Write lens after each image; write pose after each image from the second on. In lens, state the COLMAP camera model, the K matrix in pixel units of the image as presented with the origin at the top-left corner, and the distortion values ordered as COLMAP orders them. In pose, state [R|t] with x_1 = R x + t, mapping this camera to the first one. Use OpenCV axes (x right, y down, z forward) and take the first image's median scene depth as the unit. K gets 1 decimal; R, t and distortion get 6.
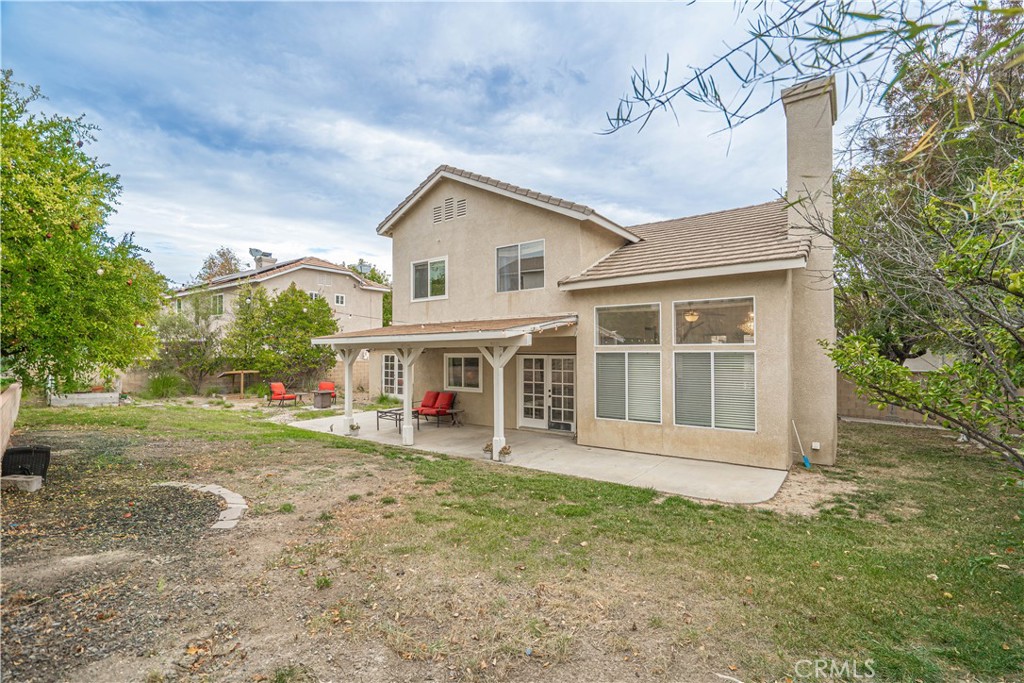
lens RADIAL K [[462.1, 0, 512.0], [0, 462.1, 344.6], [0, 0, 1]] dist [-0.004751, 0.002824]
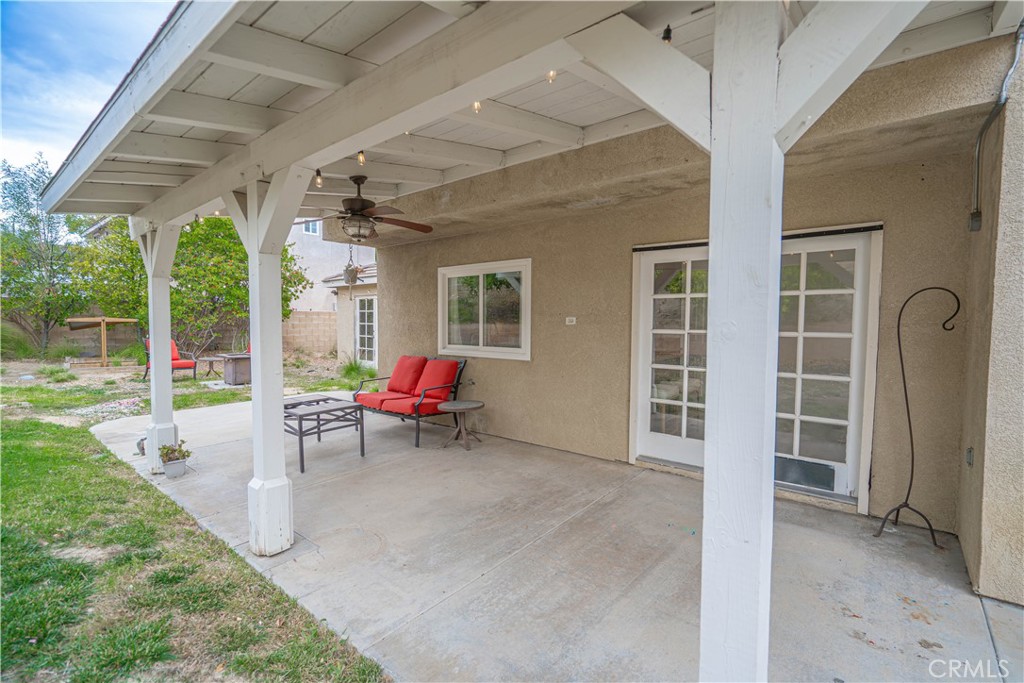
lens RADIAL K [[462.1, 0, 510.9], [0, 462.1, 342.9], [0, 0, 1]] dist [-0.004751, 0.002824]
pose [[0.998381, 0.009764, -0.056040, -0.053084], [-0.006210, 0.997979, 0.063234, 0.058897], [0.056544, -0.062784, 0.996424, 0.555957]]
